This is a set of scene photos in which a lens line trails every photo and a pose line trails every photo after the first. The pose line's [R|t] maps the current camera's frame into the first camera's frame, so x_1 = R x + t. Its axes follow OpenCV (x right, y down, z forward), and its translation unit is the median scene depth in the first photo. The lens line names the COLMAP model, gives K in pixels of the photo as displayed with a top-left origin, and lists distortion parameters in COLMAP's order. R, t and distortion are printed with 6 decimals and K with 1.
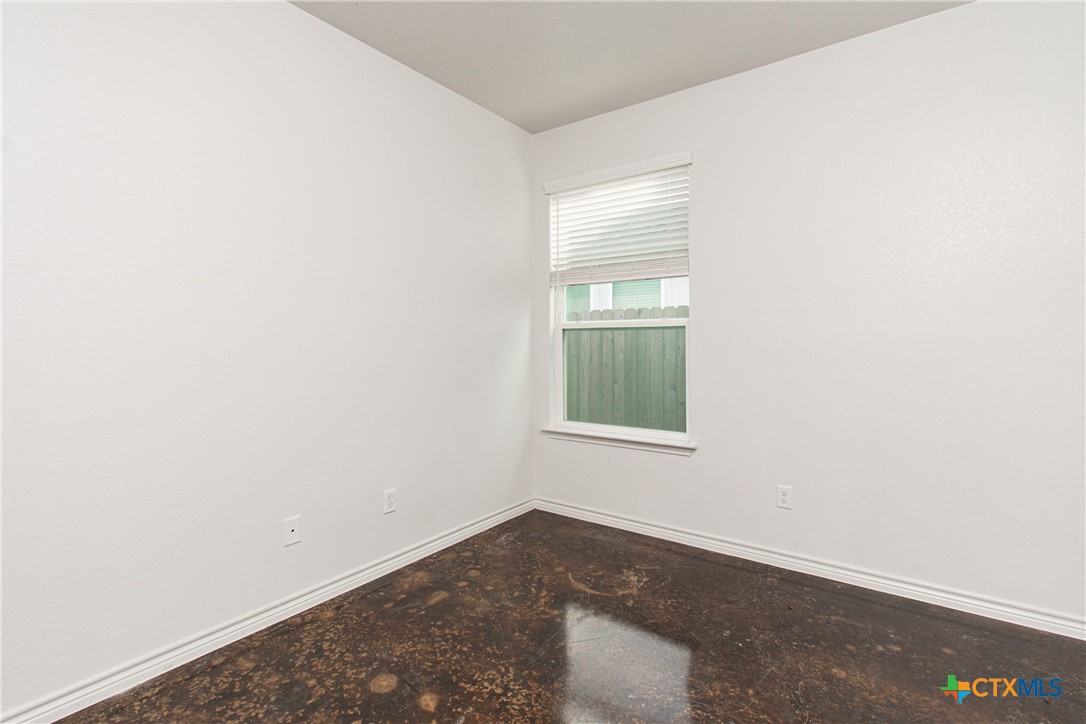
lens RADIAL K [[508.2, 0, 545.0], [0, 508.2, 343.4], [0, 0, 1]] dist [-0.001623, -0.000692]
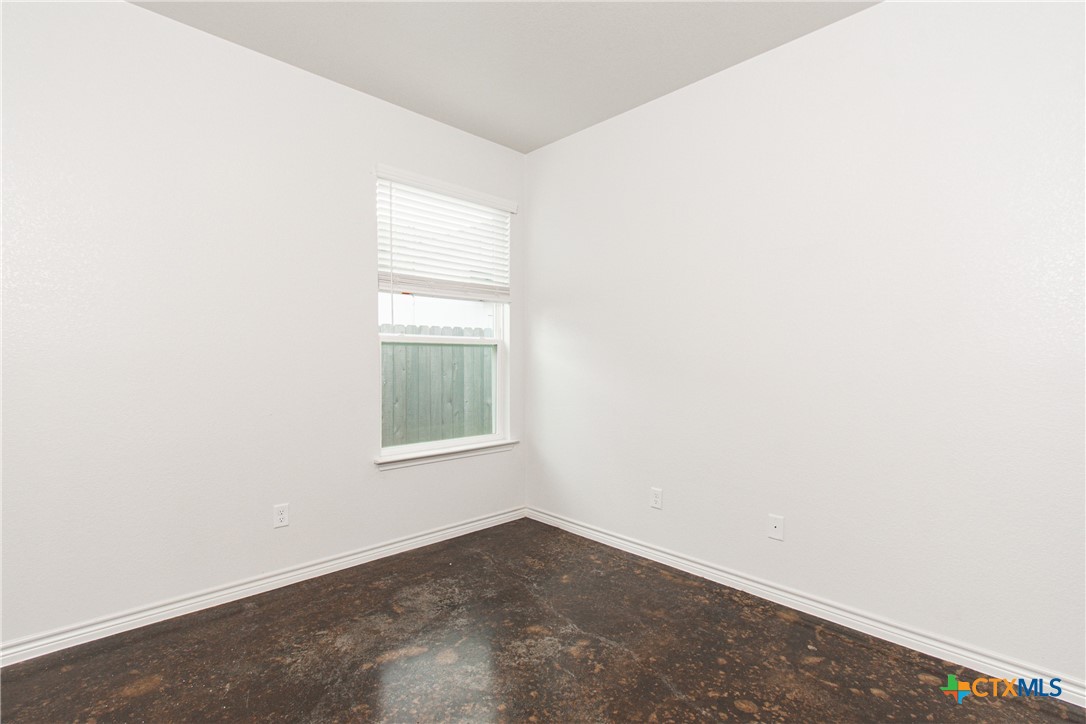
lens RADIAL K [[508.2, 0, 545.0], [0, 508.2, 343.4], [0, 0, 1]] dist [-0.001623, -0.000692]
pose [[0.172142, 0.038157, 0.984333, -0.803701], [0.000557, 0.999246, -0.038832, 0.007378], [-0.985072, 0.007233, 0.171991, 0.591652]]
